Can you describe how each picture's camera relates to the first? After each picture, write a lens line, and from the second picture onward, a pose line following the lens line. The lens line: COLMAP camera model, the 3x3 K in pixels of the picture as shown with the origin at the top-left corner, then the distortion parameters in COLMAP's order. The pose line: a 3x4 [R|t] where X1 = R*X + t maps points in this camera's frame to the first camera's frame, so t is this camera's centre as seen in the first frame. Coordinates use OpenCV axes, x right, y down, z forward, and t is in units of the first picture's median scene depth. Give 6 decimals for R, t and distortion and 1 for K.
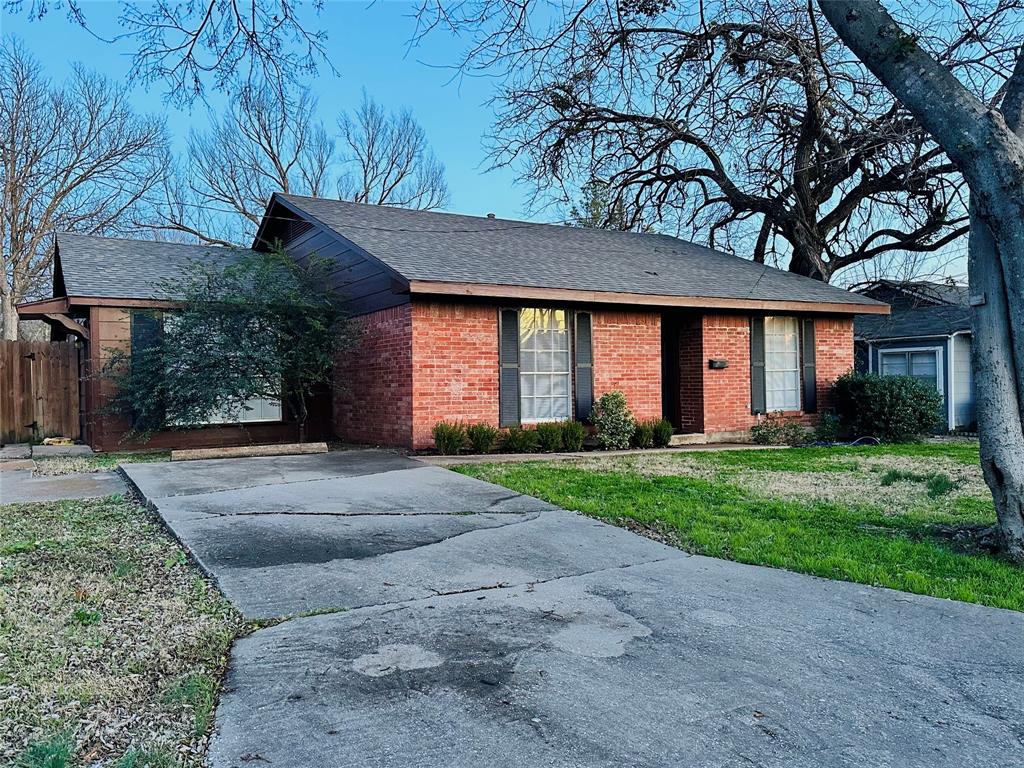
lens RADIAL K [[816.8, 0, 506.5], [0, 816.8, 385.3], [0, 0, 1]] dist [0.072923, -0.021335]
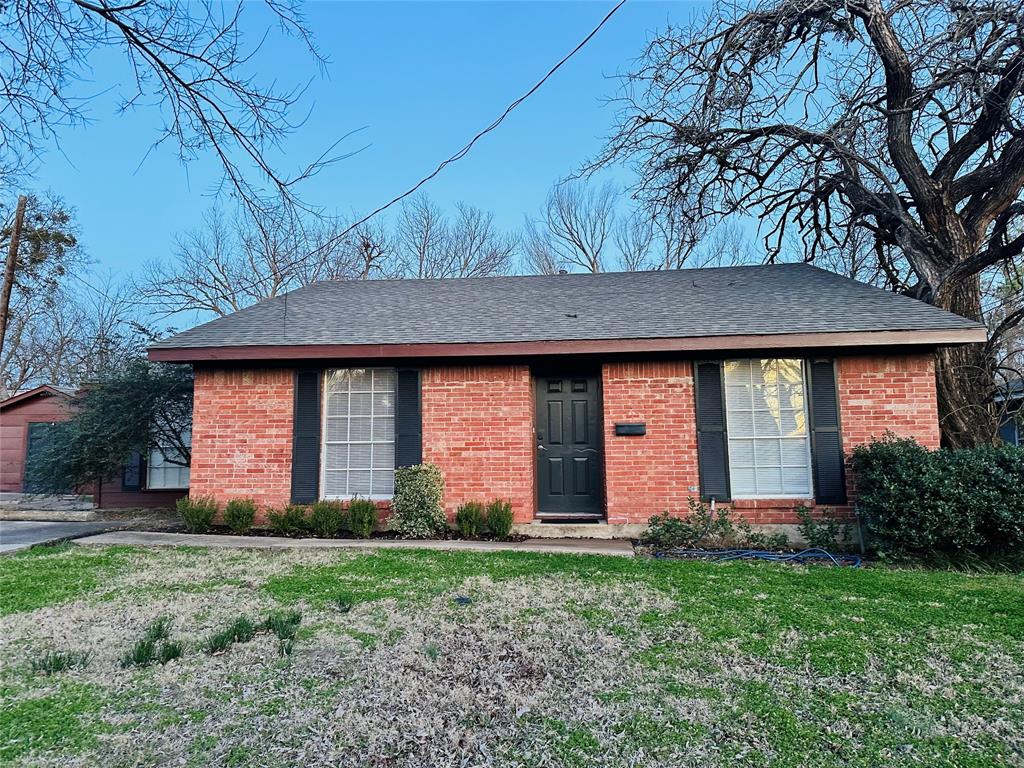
lens RADIAL K [[738.7, 0, 502.4], [0, 738.7, 362.7], [0, 0, 1]] dist [0.064128, -0.051896]
pose [[0.812076, -0.061644, -0.580287, 0.555136], [-0.003817, 0.993823, -0.110915, -0.010960], [0.583540, 0.092287, 0.806824, 0.394168]]
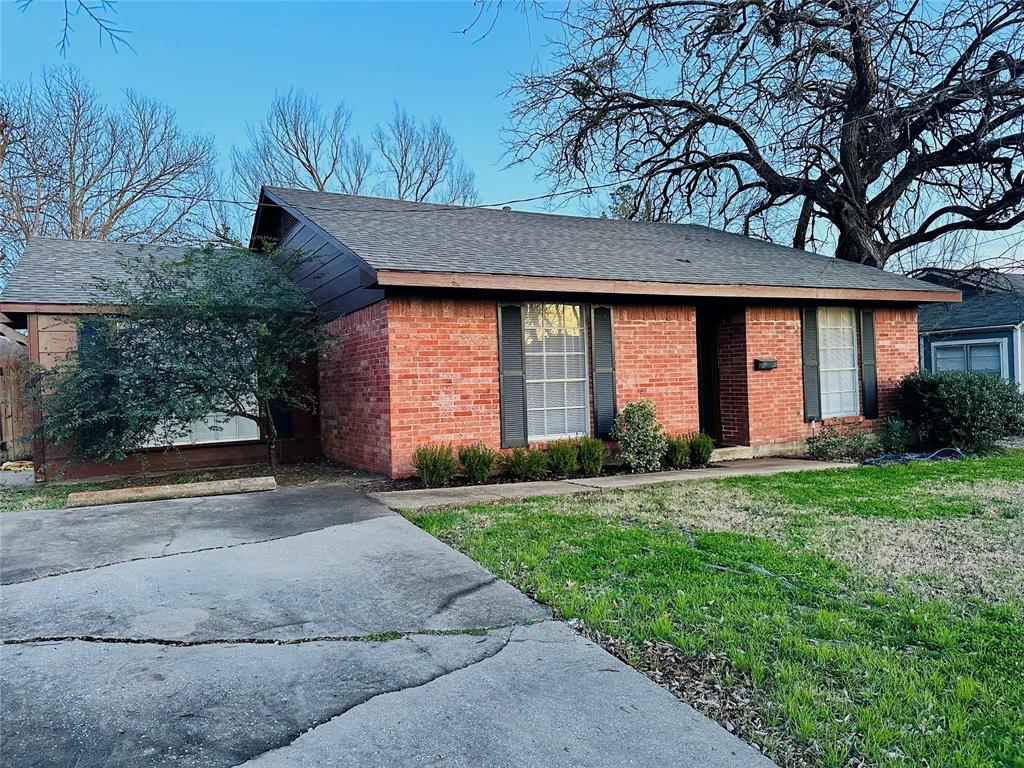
lens RADIAL K [[738.7, 0, 507.3], [0, 738.7, 380.2], [0, 0, 1]] dist [0.064128, -0.051896]
pose [[0.998296, -0.019088, -0.055142, 0.033722], [0.018967, 0.999816, -0.002708, -0.012648], [0.055183, 0.001657, 0.998475, 0.215651]]
